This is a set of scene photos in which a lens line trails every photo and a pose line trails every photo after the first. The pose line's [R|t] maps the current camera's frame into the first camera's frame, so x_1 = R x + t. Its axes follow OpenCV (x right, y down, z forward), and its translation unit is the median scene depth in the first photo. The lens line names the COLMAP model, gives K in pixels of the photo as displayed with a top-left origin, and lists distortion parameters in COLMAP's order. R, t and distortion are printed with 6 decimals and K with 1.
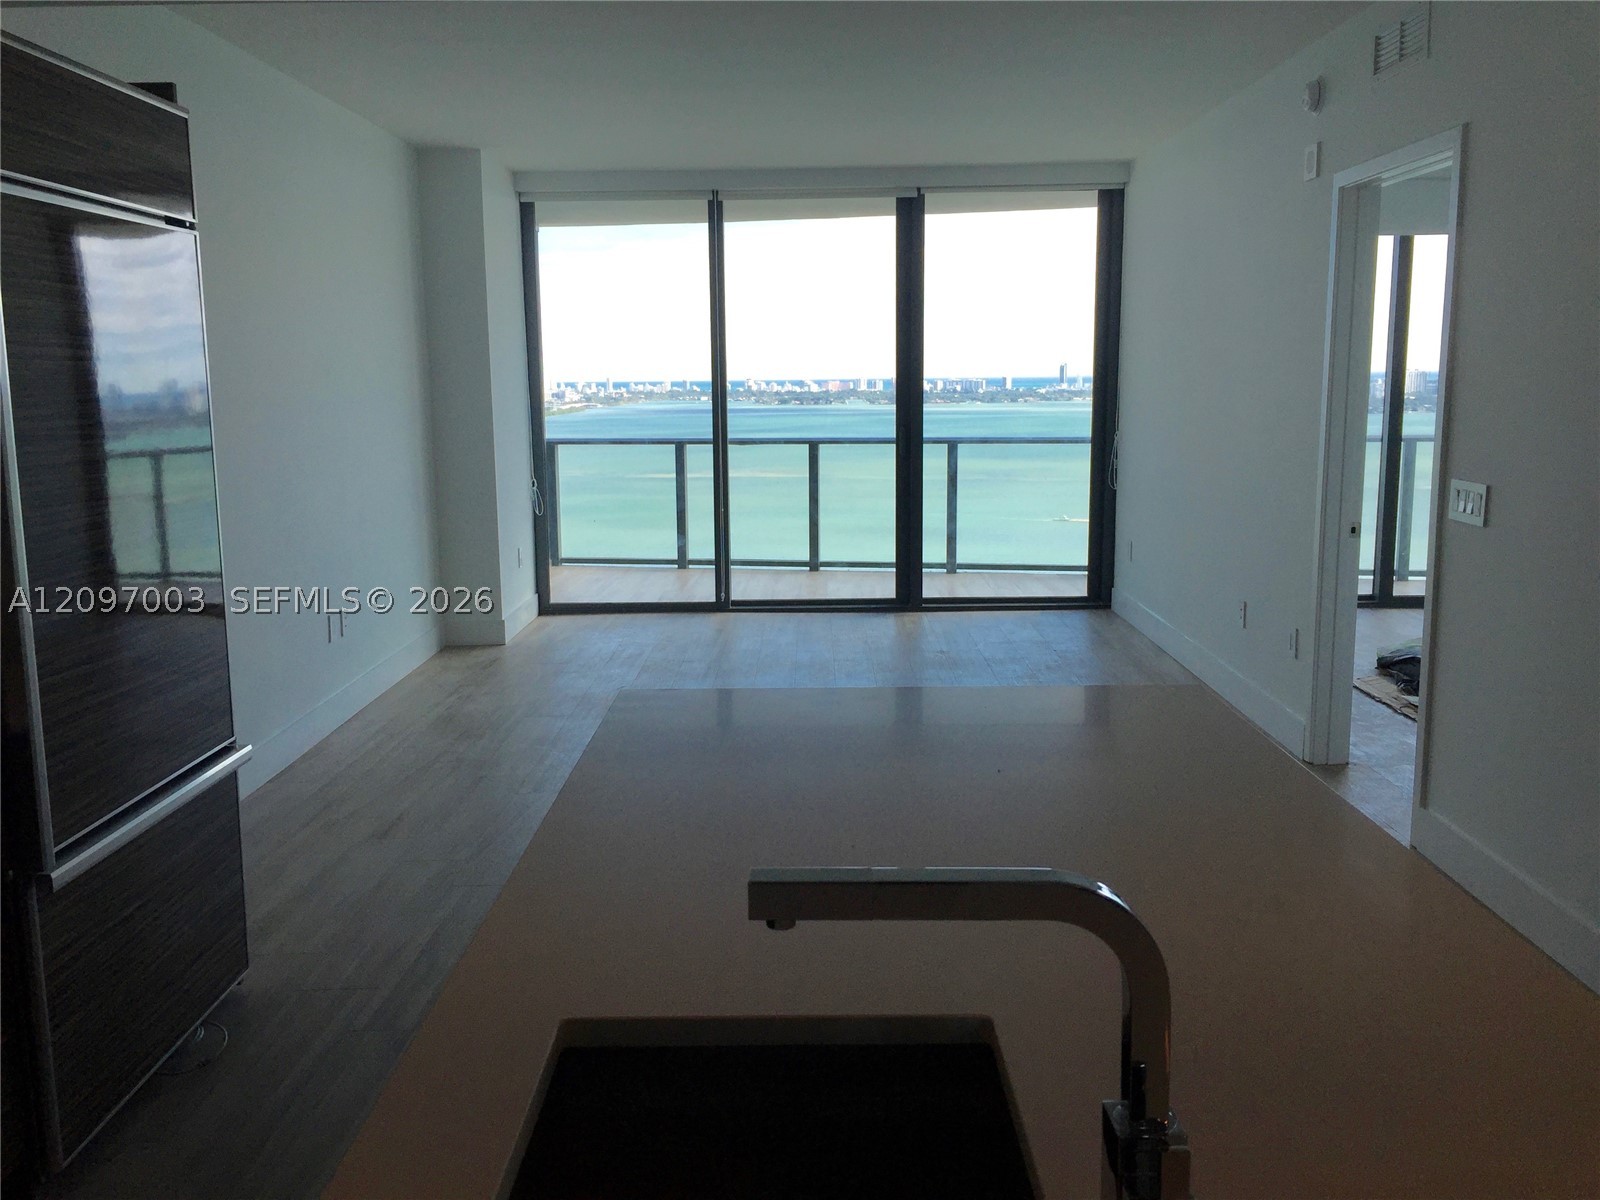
lens RADIAL K [[1353.0, 0, 773.6], [0, 1353.0, 598.9], [0, 0, 1]] dist [0.076958, -0.117814]
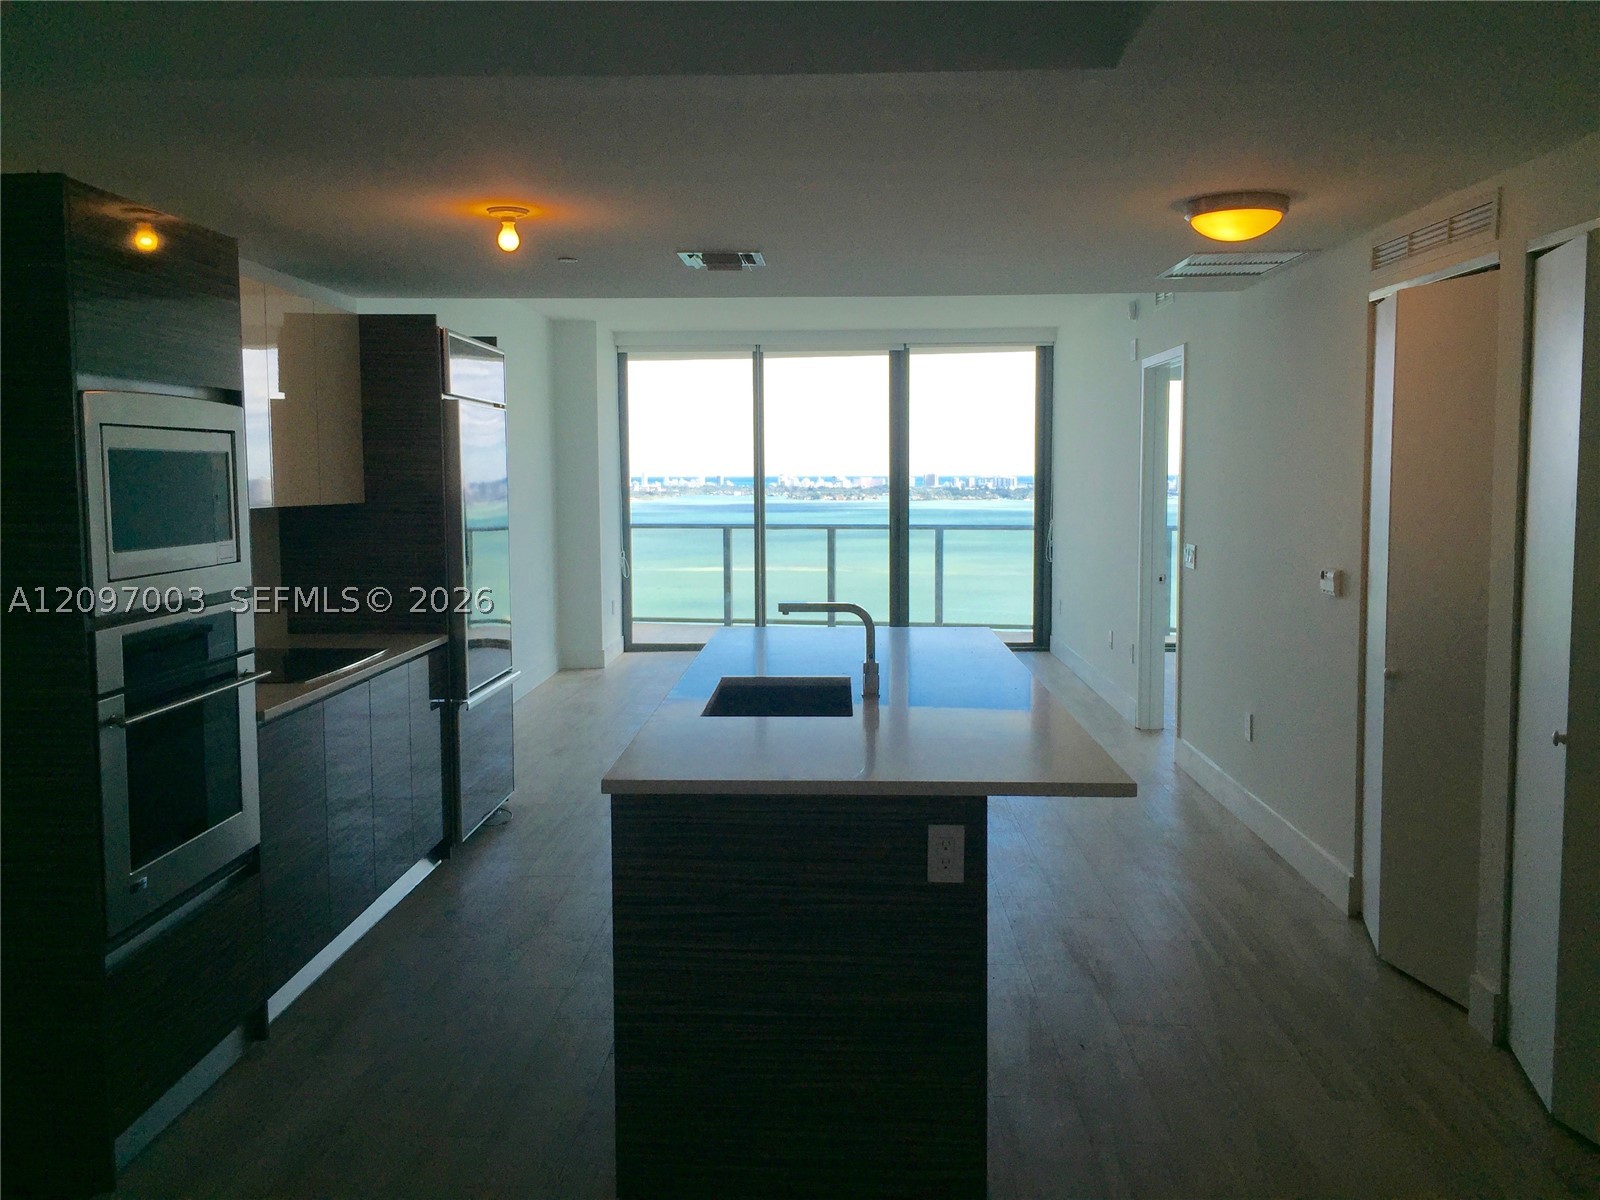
lens RADIAL K [[1366.6, 0, 775.1], [0, 1366.6, 599.8], [0, 0, 1]] dist [0.004356, -0.000211]
pose [[0.999715, 0.008128, -0.022452, 0.005343], [-0.009665, 0.997554, -0.069233, 0.038864], [0.021834, 0.069430, 0.997348, -0.261695]]
